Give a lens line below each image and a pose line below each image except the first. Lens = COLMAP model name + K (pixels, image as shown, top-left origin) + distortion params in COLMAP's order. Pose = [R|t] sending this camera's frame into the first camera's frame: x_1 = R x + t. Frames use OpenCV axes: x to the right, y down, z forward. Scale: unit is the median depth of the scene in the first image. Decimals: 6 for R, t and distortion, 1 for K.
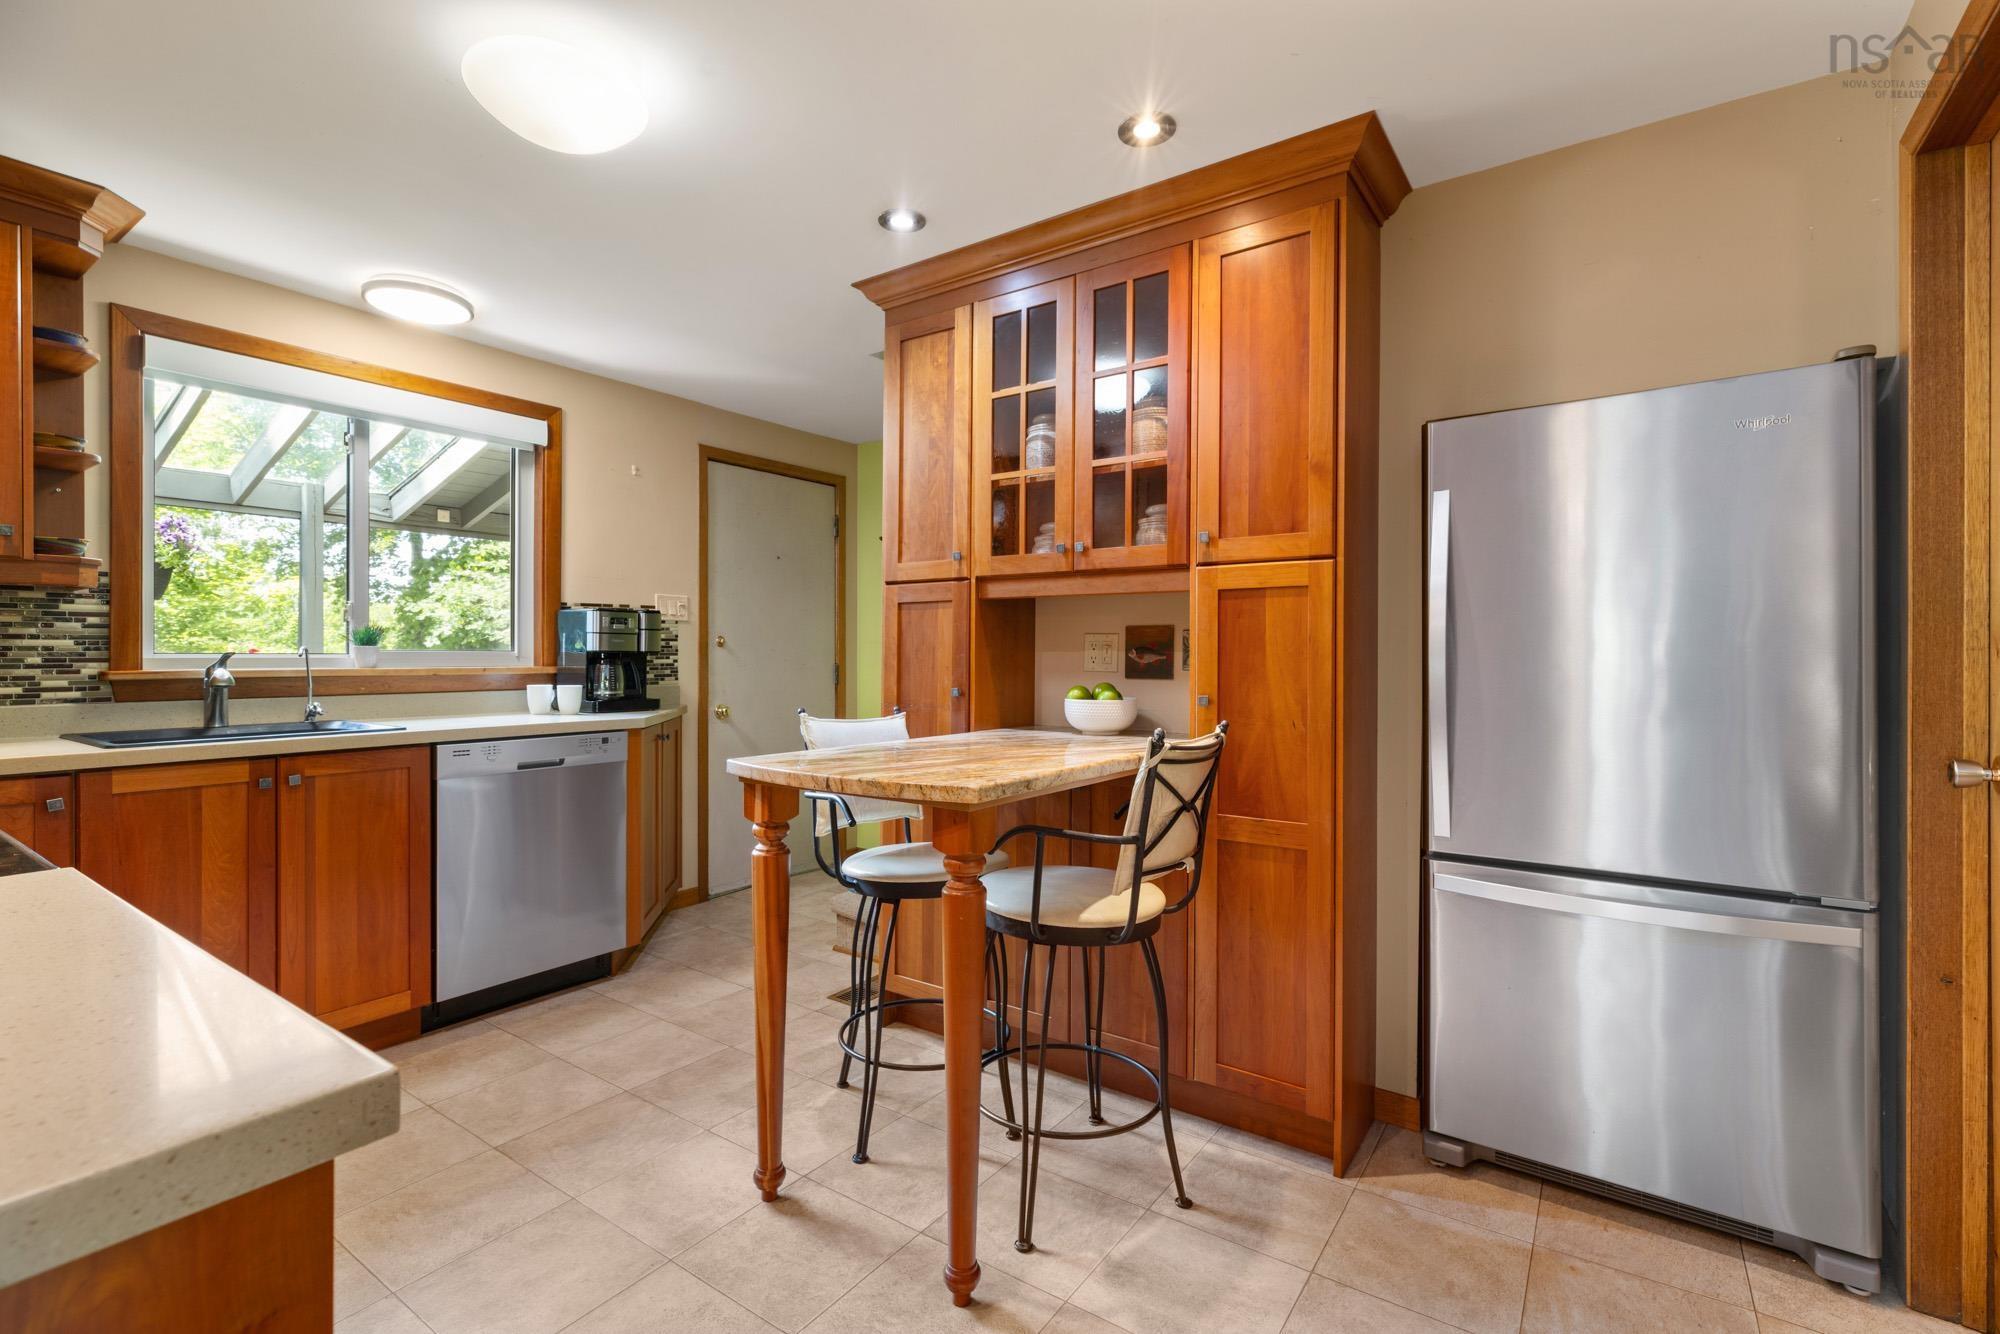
lens RADIAL K [[887.7, 0, 989.9], [0, 887.7, 657.3], [0, 0, 1]] dist [0.006827, -0.000191]
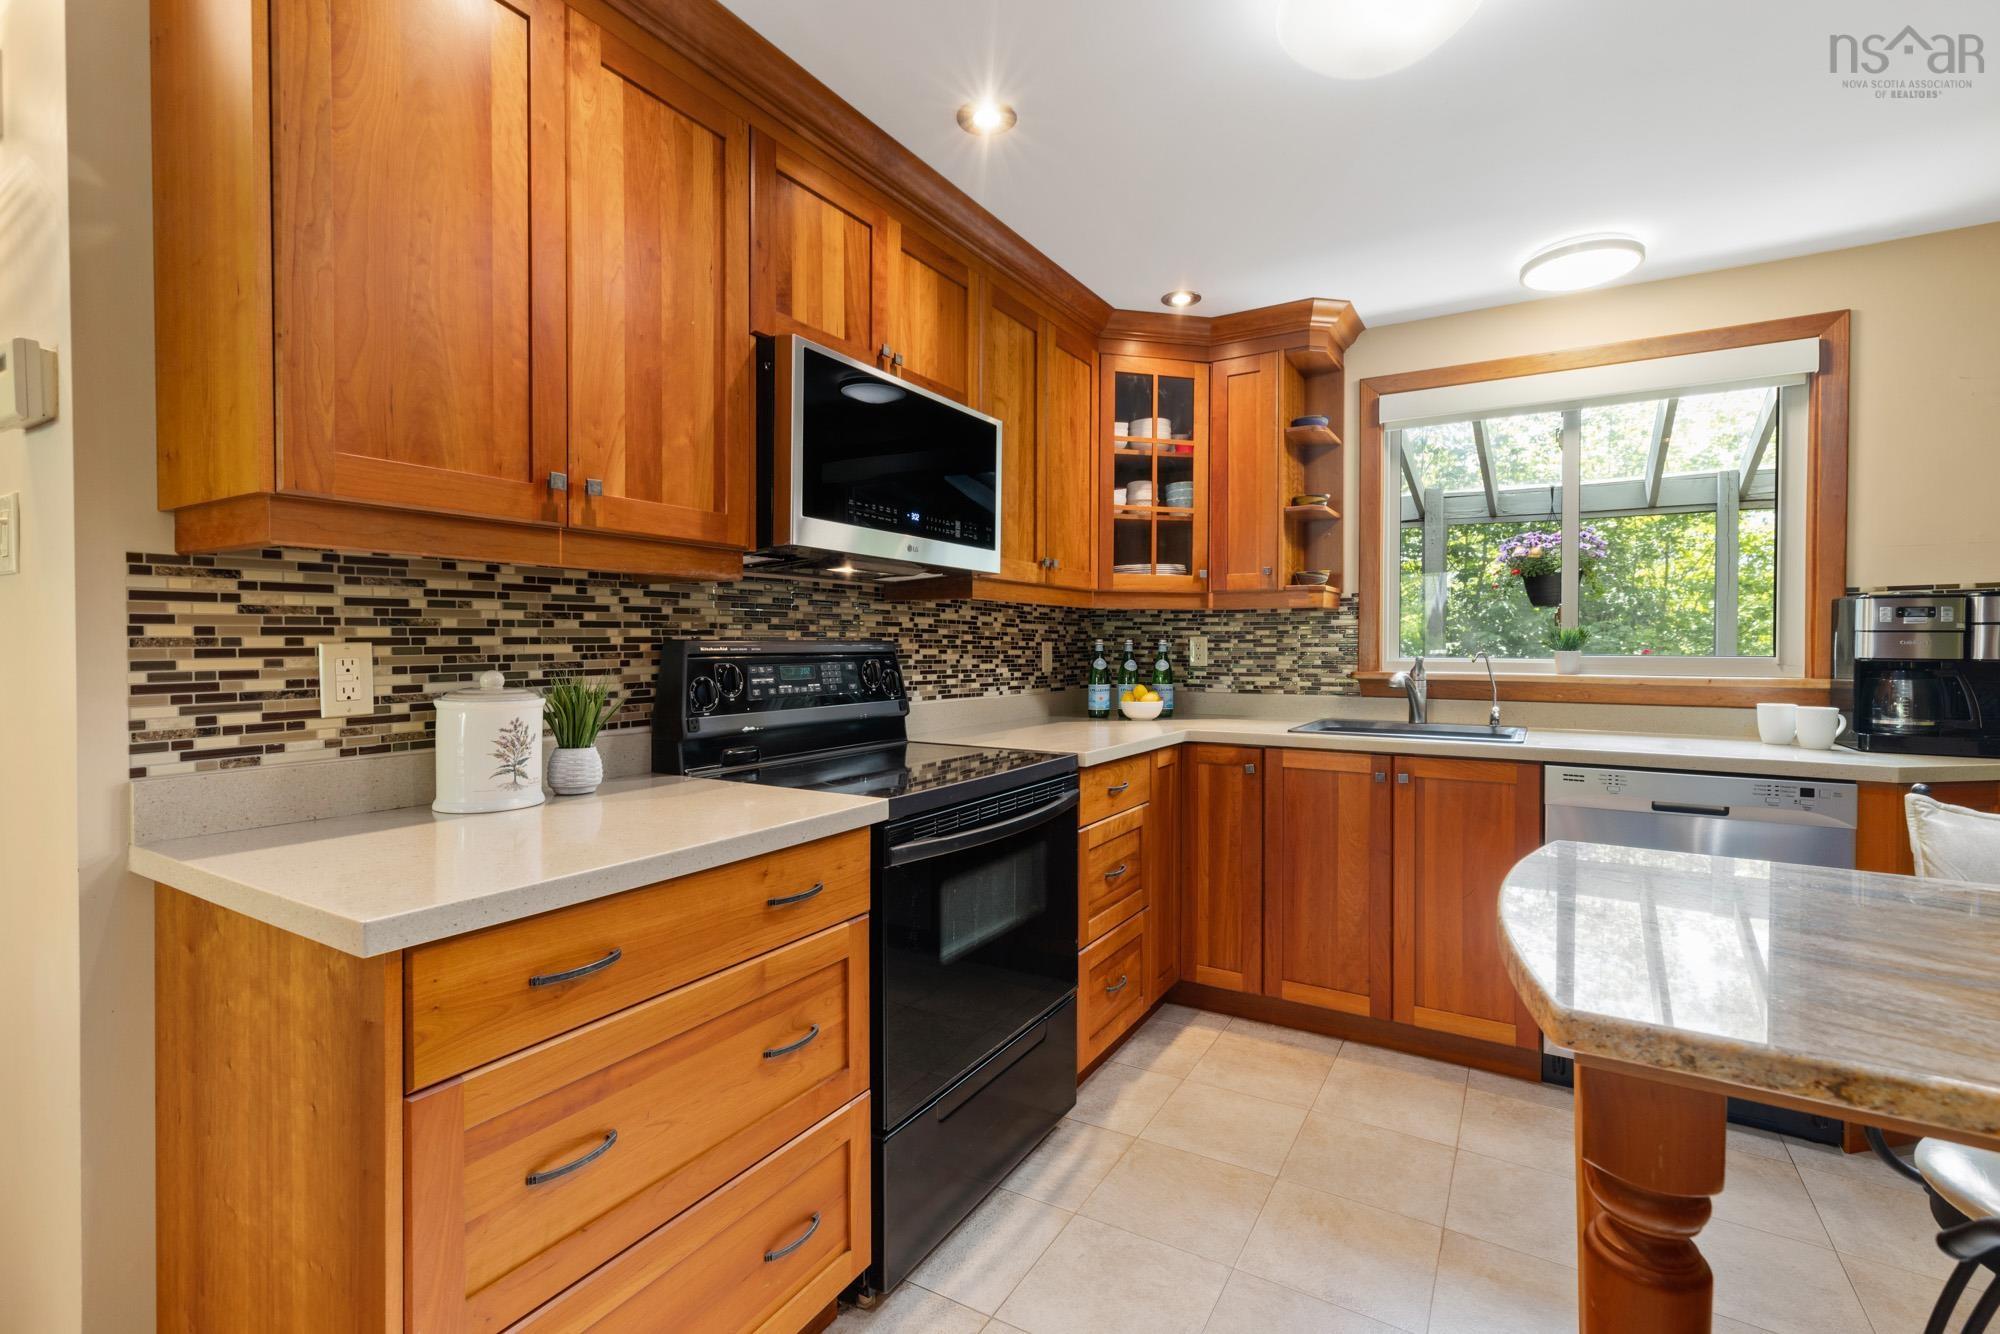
lens RADIAL K [[896.2, 0, 1004.4], [0, 896.2, 651.3], [0, 0, 1]] dist [0.002444, -0.000464]
pose [[0.071987, 0.005368, -0.997391, 0.231762], [-0.005396, 0.999973, 0.004993, -0.016025], [0.997391, 0.005022, 0.072014, 0.390674]]
